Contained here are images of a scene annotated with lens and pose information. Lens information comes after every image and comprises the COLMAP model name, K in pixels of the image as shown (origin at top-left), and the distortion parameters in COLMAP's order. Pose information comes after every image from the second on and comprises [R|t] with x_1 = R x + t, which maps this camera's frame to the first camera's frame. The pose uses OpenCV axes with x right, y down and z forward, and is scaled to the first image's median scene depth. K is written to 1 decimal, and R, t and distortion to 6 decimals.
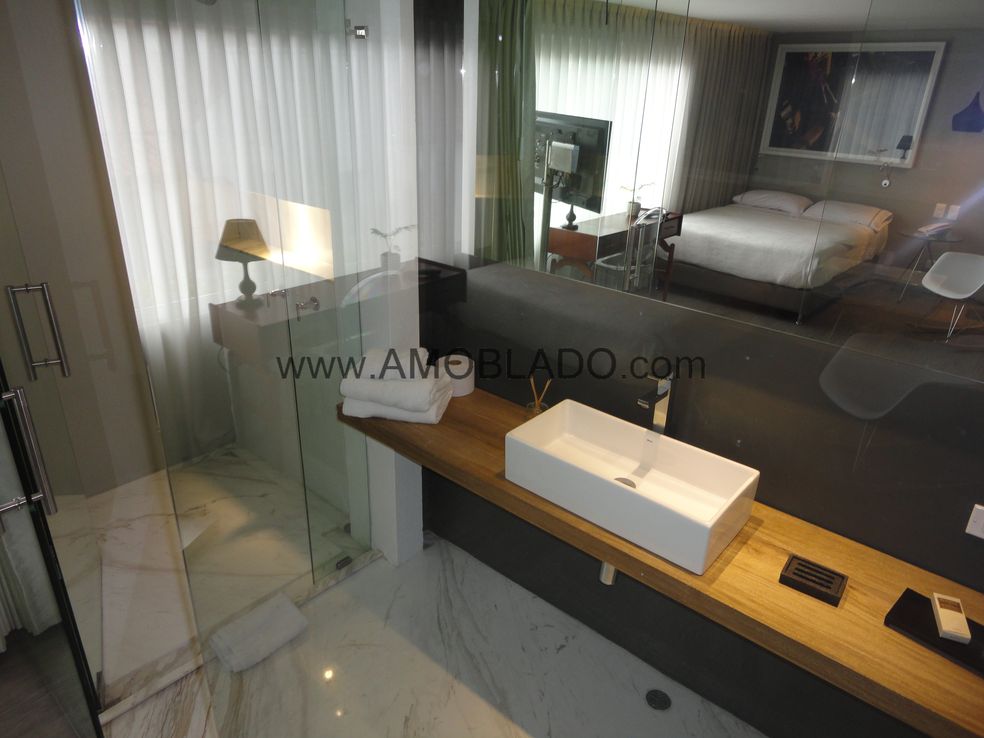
lens RADIAL K [[665.4, 0, 495.3], [0, 665.4, 368.5], [0, 0, 1]] dist [-0.005132, 0.002601]
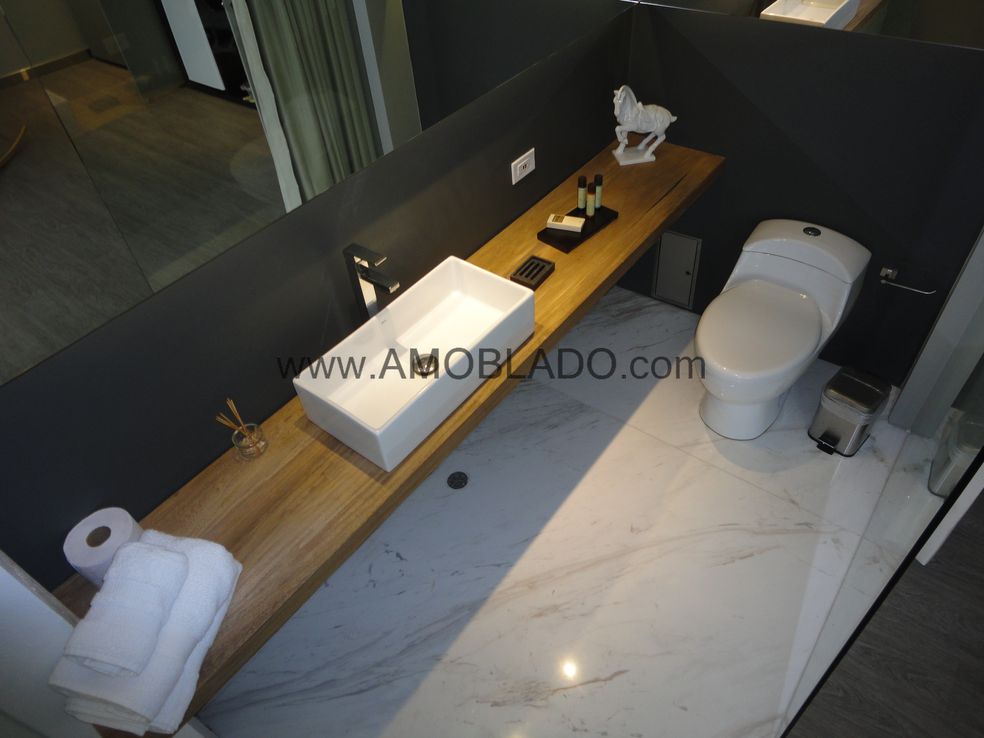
lens RADIAL K [[665.4, 0, 495.3], [0, 665.4, 368.5], [0, 0, 1]] dist [-0.005132, 0.002601]
pose [[-0.068093, -0.719304, 0.691350, -0.425367], [0.458715, 0.592796, 0.661946, -0.358921], [-0.885970, 0.362207, 0.289591, 0.538246]]
